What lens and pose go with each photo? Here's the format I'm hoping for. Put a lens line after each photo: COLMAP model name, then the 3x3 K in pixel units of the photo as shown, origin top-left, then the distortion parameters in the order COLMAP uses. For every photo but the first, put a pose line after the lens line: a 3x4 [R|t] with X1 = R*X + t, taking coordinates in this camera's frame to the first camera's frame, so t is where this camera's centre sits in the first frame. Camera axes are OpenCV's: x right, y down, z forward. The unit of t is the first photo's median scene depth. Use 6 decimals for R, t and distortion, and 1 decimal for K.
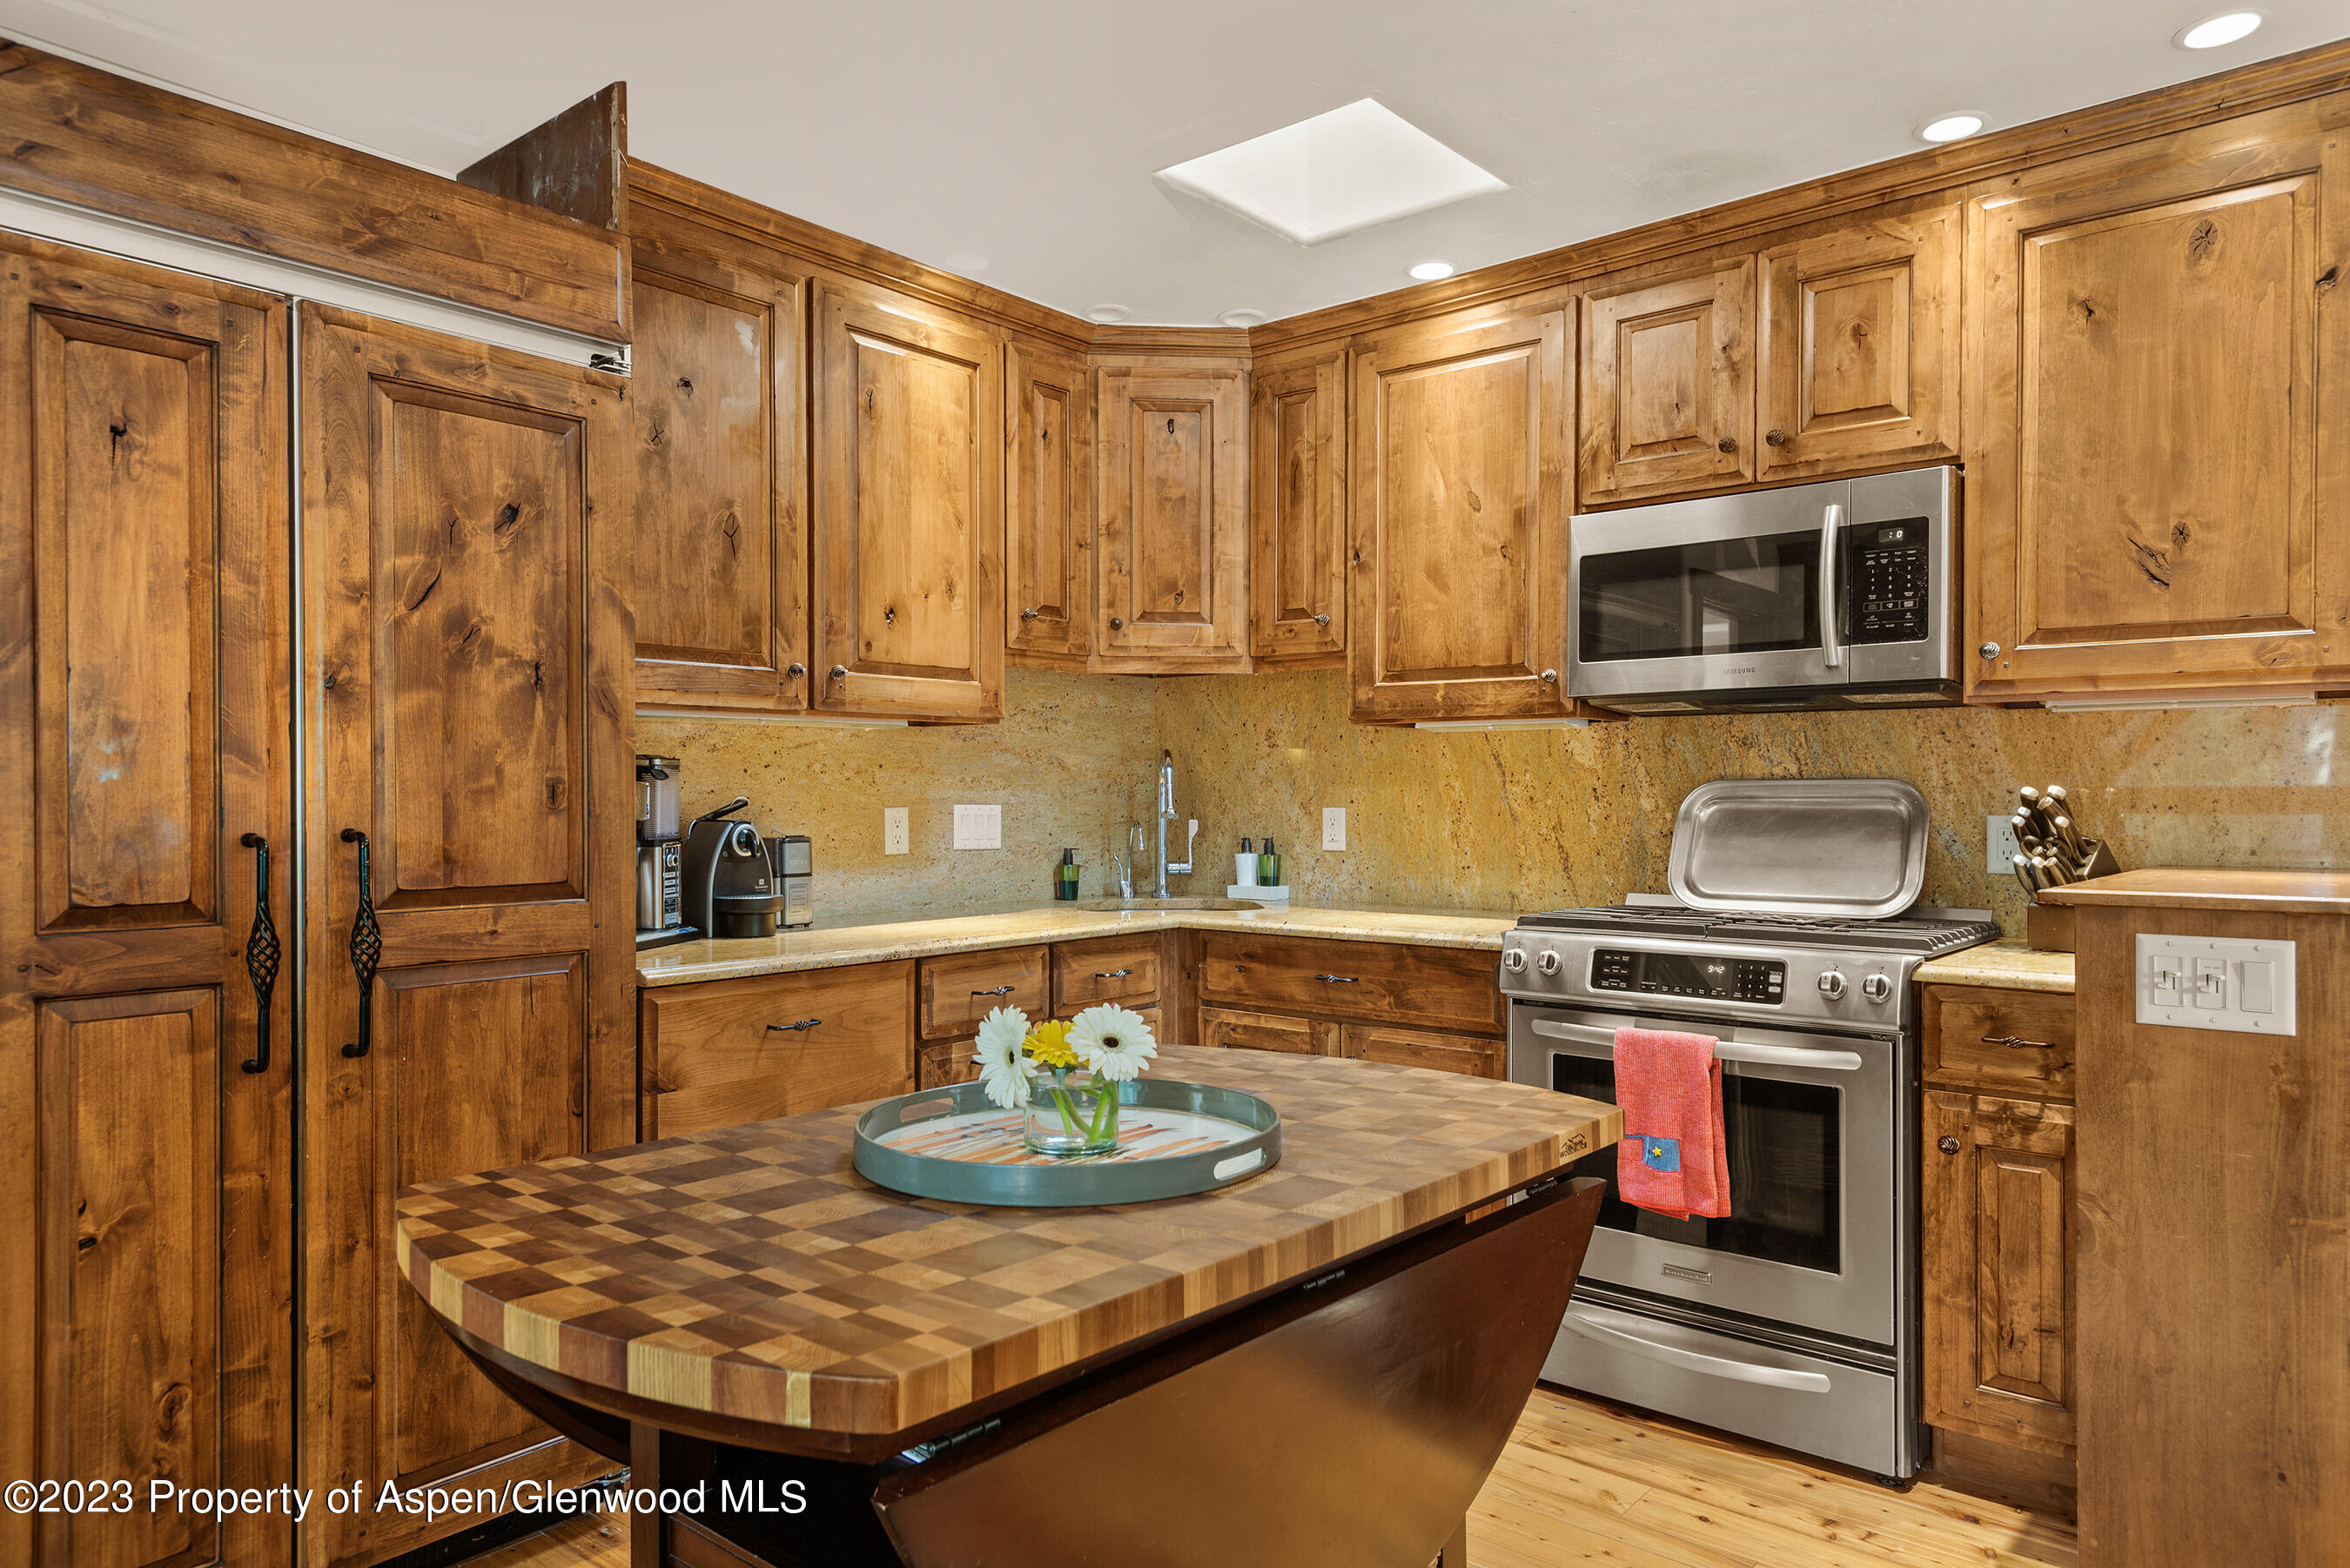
lens RADIAL K [[1470.6, 0, 1183.3], [0, 1470.6, 798.9], [0, 0, 1]] dist [0.018444, -0.003783]
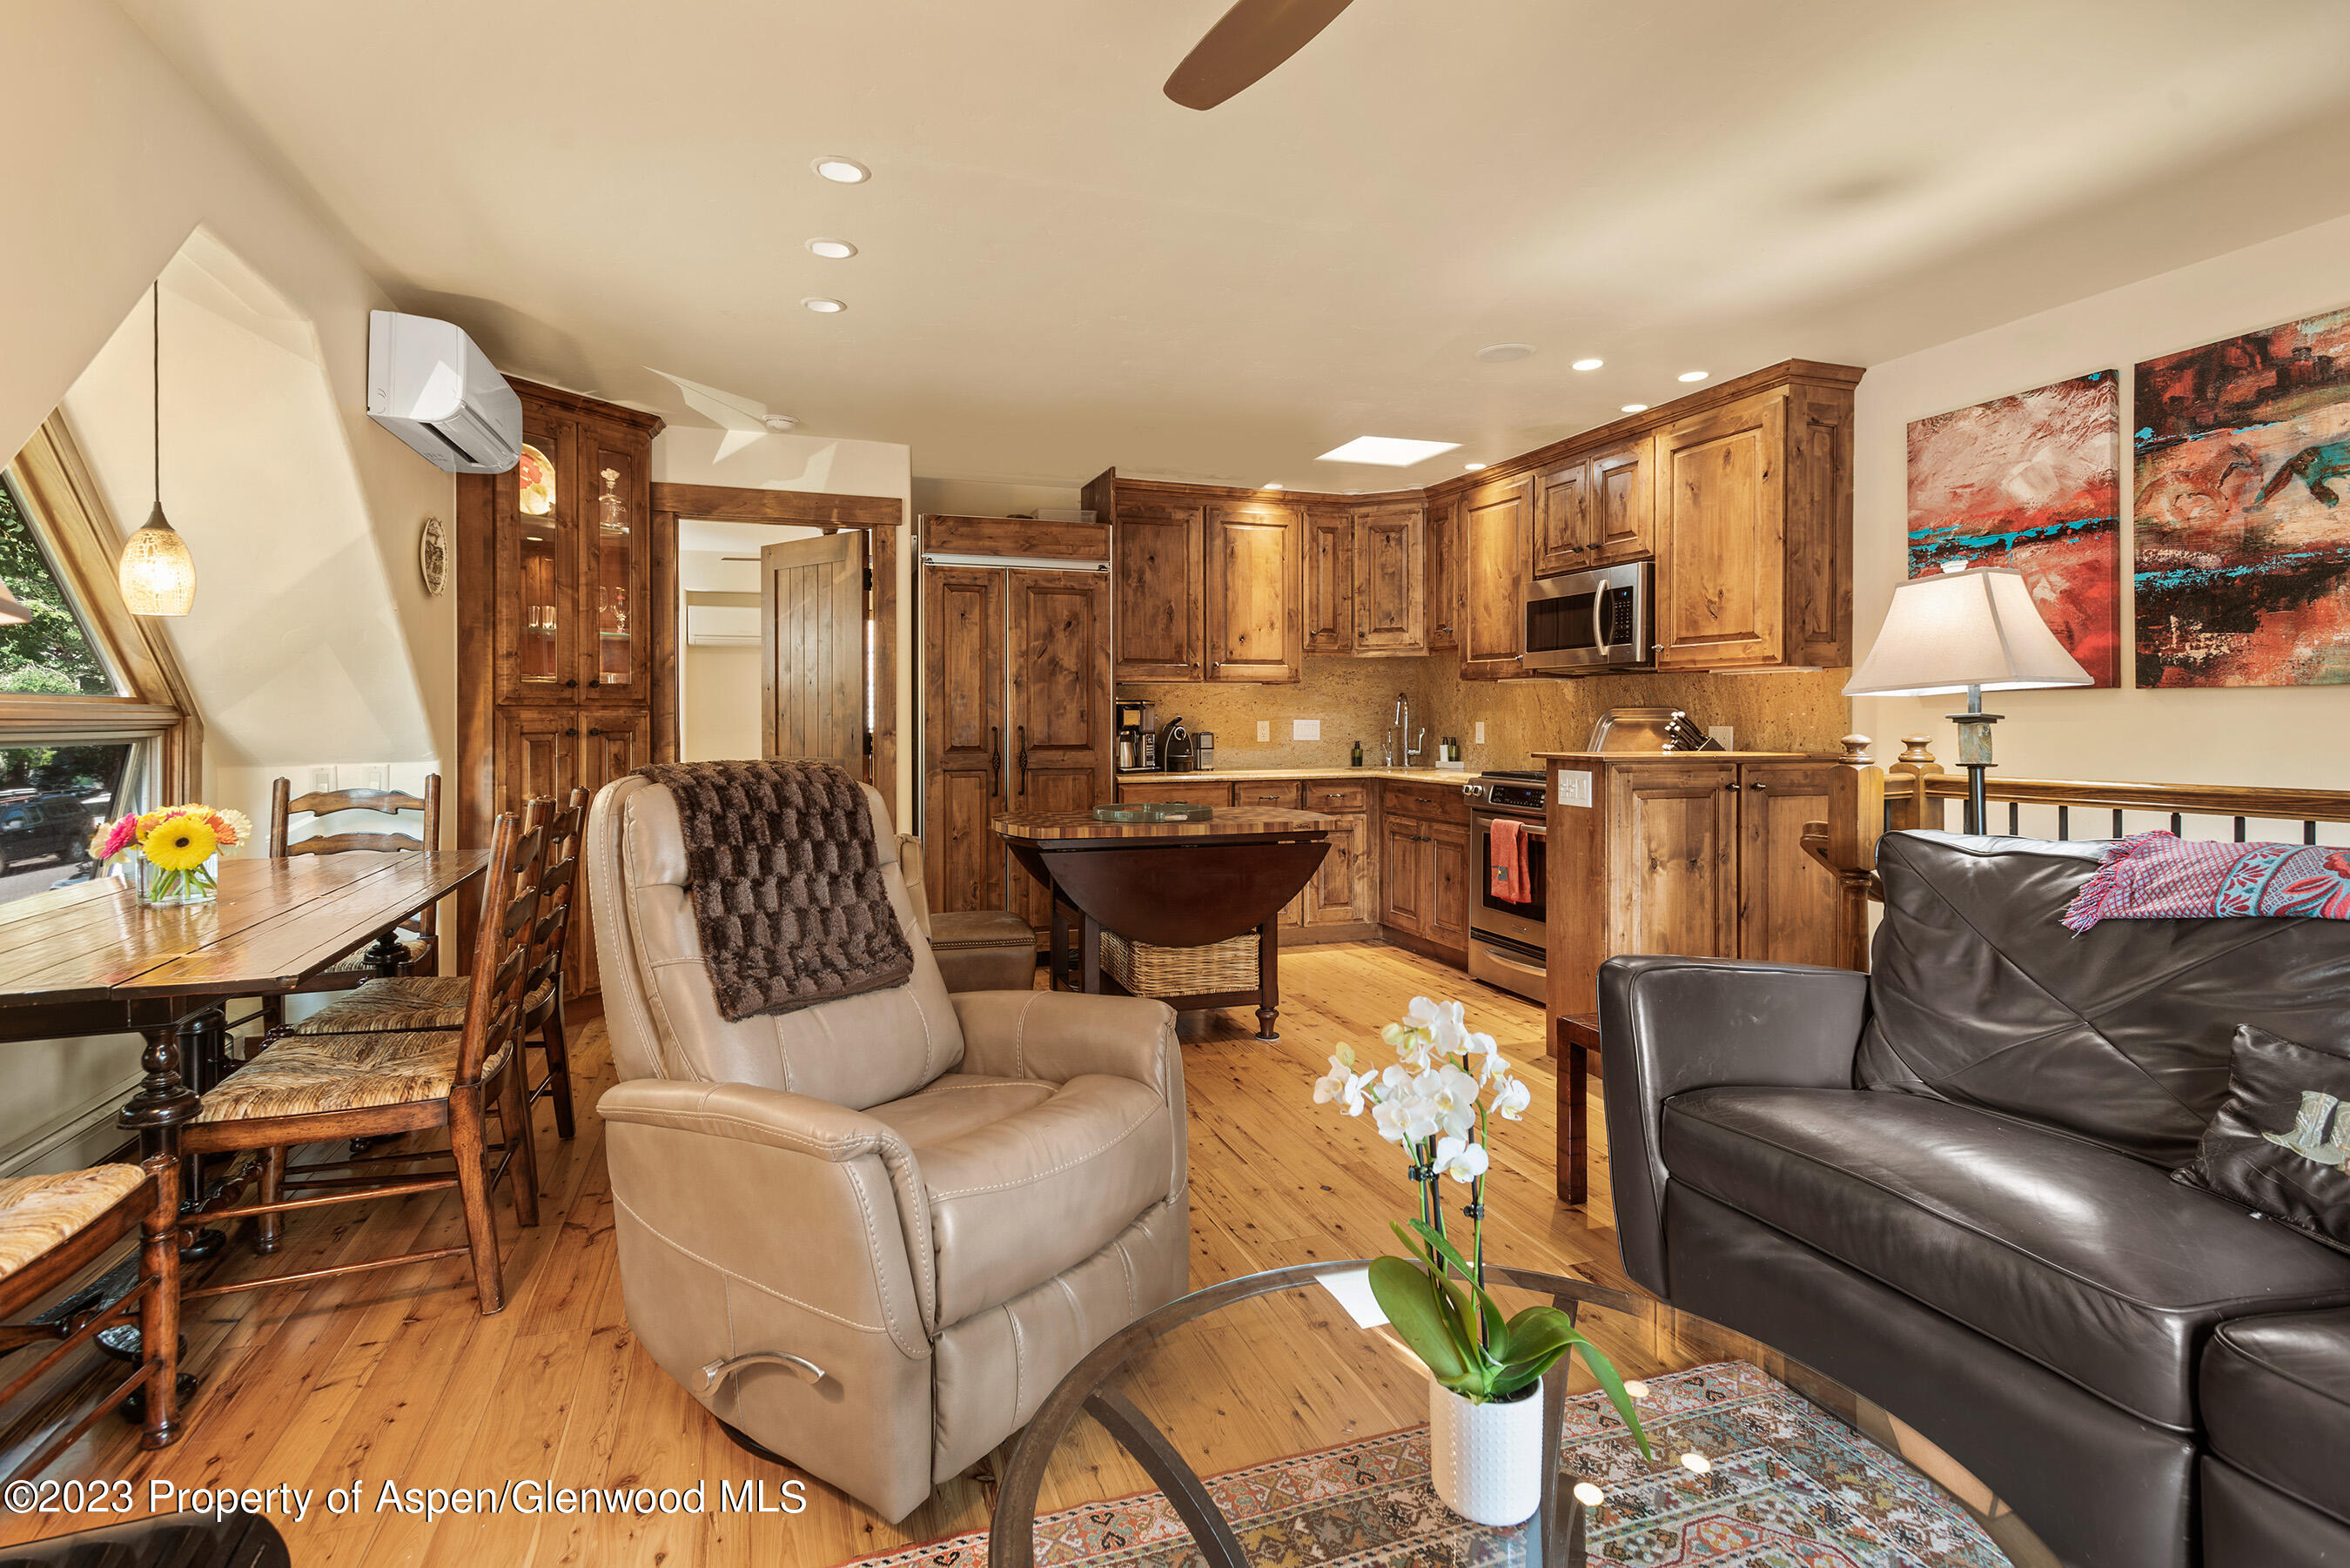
lens RADIAL K [[1129.5, 0, 1162.2], [0, 1129.5, 708.0], [0, 0, 1]] dist [-0.000639, 0.000063]
pose [[0.854738, -0.002815, -0.519052, 0.667742], [-0.001176, 0.999972, -0.007359, -0.001089], [0.519058, 0.006900, 0.854711, -0.651363]]
